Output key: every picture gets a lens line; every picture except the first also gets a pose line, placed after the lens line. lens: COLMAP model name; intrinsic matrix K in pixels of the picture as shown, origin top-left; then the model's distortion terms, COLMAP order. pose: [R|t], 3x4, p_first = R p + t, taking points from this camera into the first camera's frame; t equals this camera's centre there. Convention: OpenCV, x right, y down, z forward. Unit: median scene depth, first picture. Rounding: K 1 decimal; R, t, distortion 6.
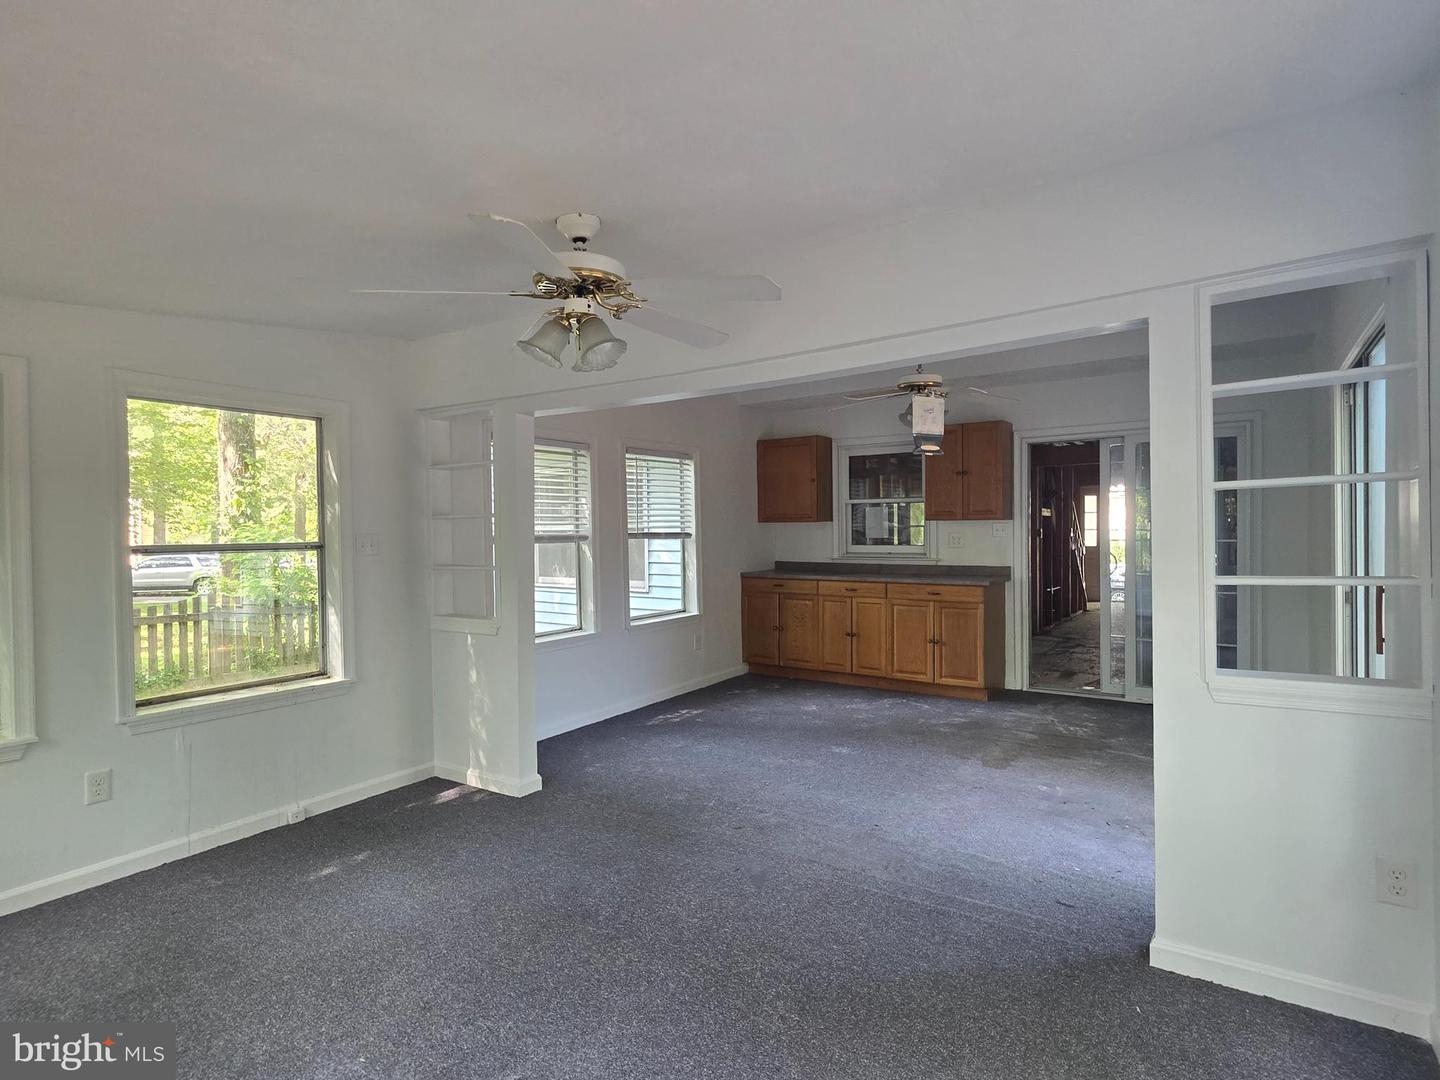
lens RADIAL K [[749.0, 0, 722.6], [0, 749.0, 541.2], [0, 0, 1]] dist [0.003428, 0.000470]
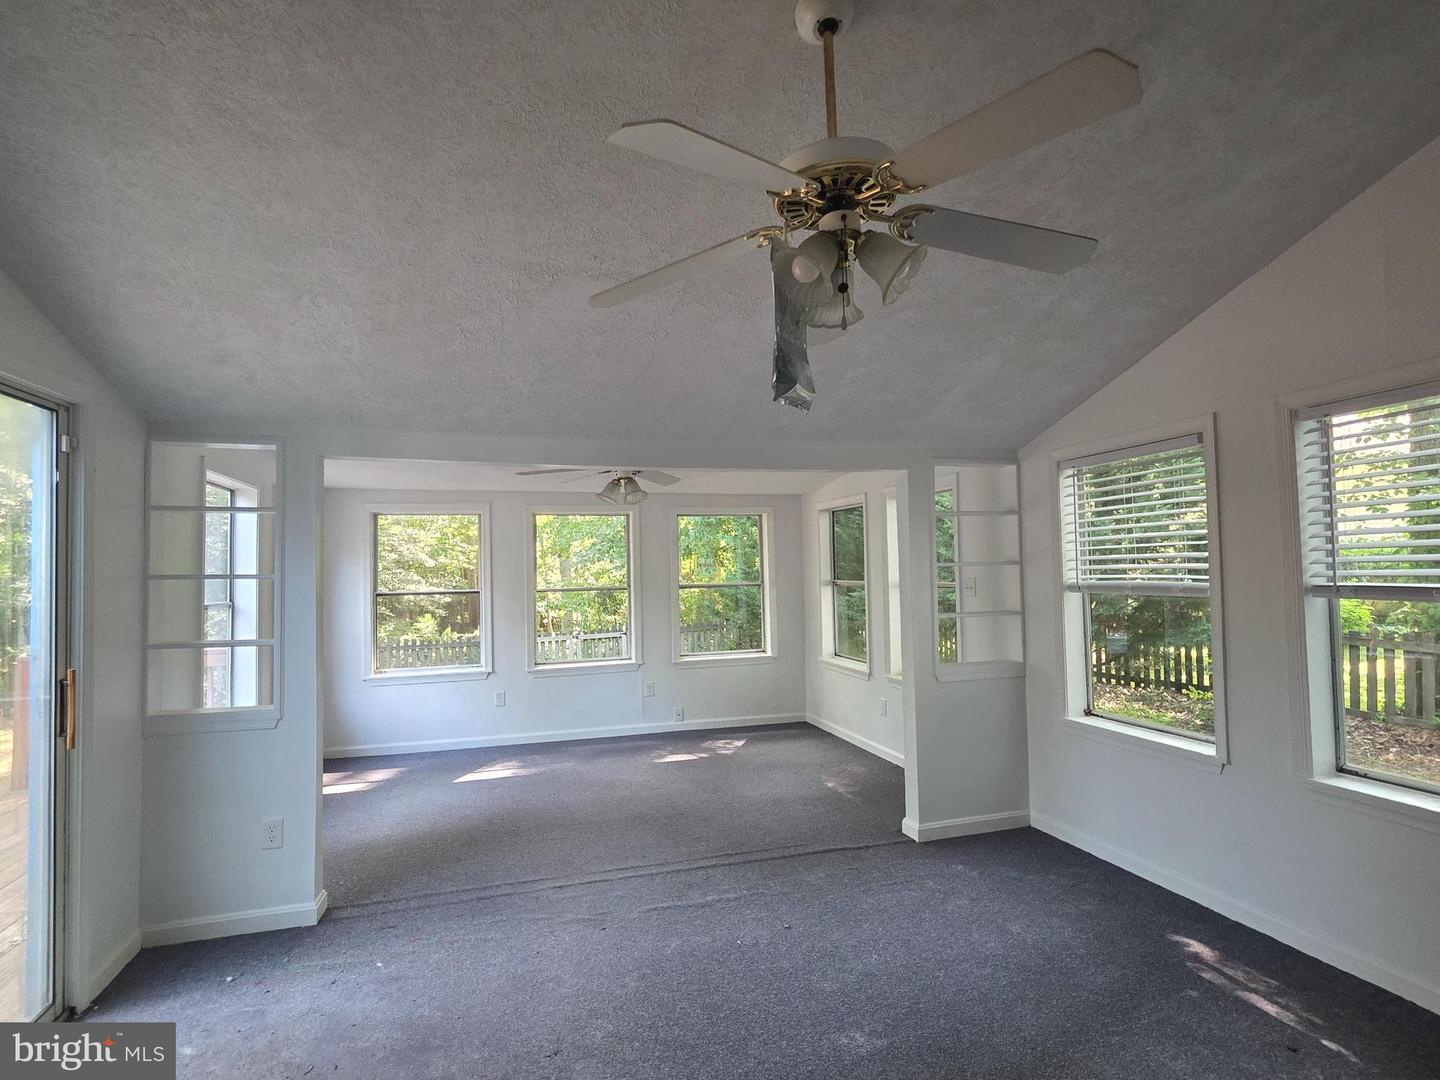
lens RADIAL K [[749.0, 0, 722.6], [0, 749.0, 541.2], [0, 0, 1]] dist [0.003428, 0.000470]
pose [[-0.636064, -0.002488, -0.771632, 0.449965], [0.015208, 0.999760, -0.015760, -0.035002], [0.771486, -0.021760, -0.635874, 0.942910]]
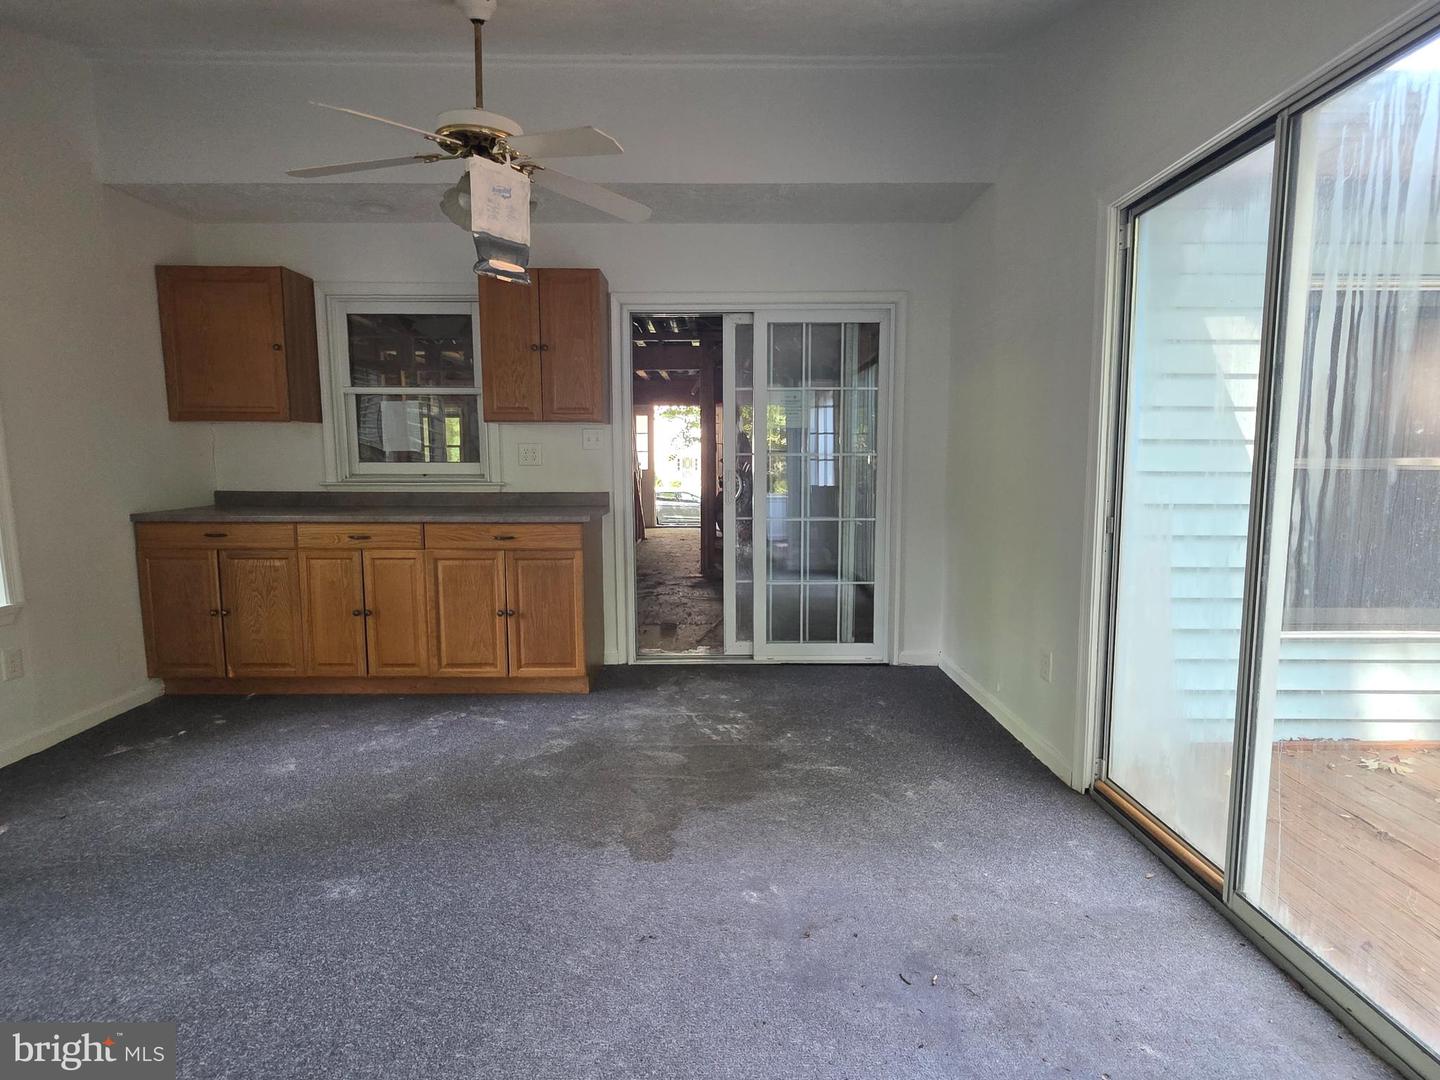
lens RADIAL K [[749.0, 0, 722.6], [0, 749.0, 541.2], [0, 0, 1]] dist [0.003428, 0.000470]
pose [[0.819397, -0.057232, 0.570362, 0.072329], [0.002164, 0.995305, 0.096763, 0.012237], [-0.573222, -0.078053, 0.815674, 0.373406]]
